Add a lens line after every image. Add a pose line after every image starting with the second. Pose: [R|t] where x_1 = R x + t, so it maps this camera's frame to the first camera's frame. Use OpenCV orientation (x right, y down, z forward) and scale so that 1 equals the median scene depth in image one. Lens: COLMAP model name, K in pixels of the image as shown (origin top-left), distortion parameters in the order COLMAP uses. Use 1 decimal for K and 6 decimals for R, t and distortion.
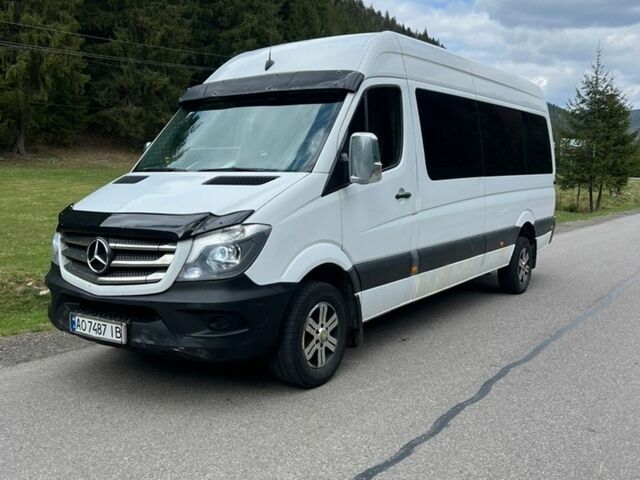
lens RADIAL K [[629.6, 0, 320.0], [0, 629.6, 240.0], [0, 0, 1]] dist [0.144370, -0.324359]
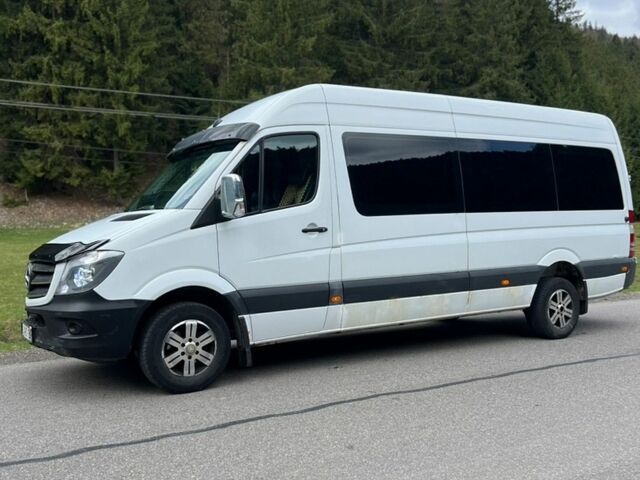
lens RADIAL K [[629.6, 0, 320.0], [0, 629.6, 240.0], [0, 0, 1]] dist [0.144370, -0.324359]
pose [[0.916693, -0.016281, -0.399261, 0.665444], [-0.018581, 0.996352, -0.083289, 0.043515], [0.399161, 0.083769, 0.913046, 0.015269]]
